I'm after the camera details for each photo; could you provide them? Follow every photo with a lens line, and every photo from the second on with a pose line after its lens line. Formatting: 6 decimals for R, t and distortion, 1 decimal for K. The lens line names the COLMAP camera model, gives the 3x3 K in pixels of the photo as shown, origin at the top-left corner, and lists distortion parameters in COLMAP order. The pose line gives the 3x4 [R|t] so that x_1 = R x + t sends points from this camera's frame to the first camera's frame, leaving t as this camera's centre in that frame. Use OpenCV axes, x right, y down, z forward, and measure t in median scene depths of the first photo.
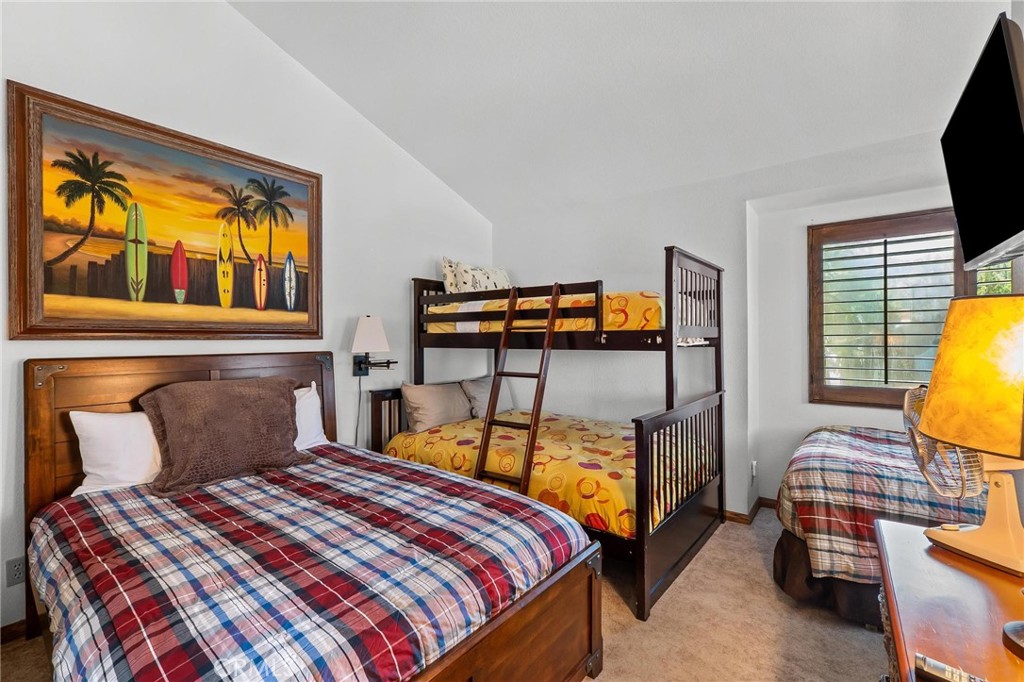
lens RADIAL K [[453.2, 0, 505.1], [0, 453.2, 338.2], [0, 0, 1]] dist [0.007272, -0.002380]
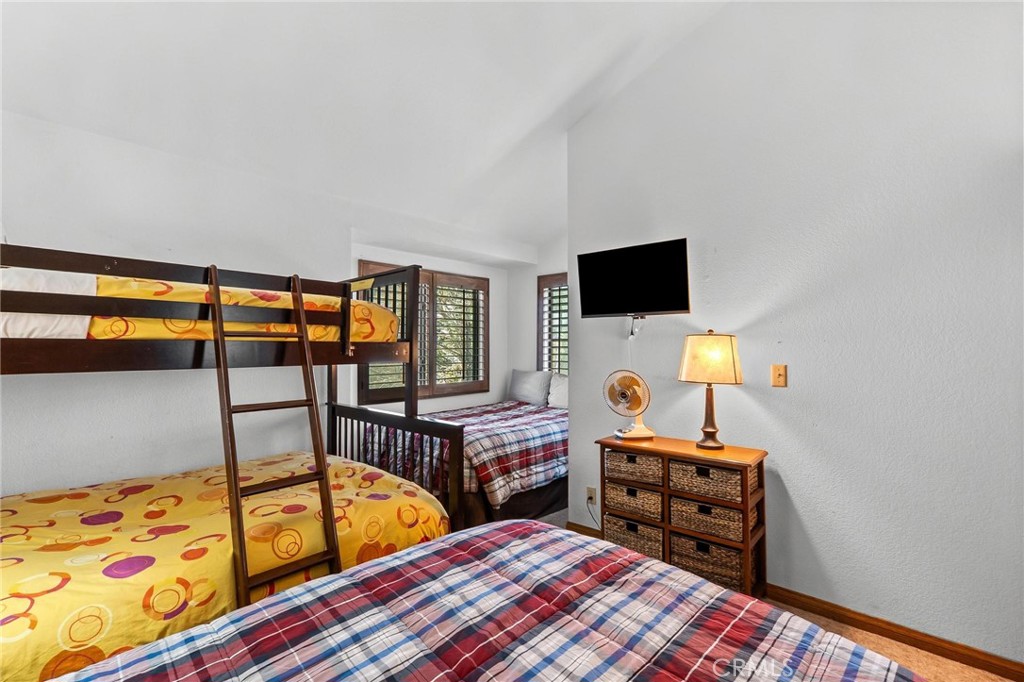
lens RADIAL K [[453.2, 0, 503.7], [0, 453.2, 339.8], [0, 0, 1]] dist [0.007272, -0.002380]
pose [[0.081506, 0.029473, 0.996237, -0.761281], [0.007622, 0.999515, -0.030193, 0.009824], [-0.996644, 0.010054, 0.081242, 0.785522]]
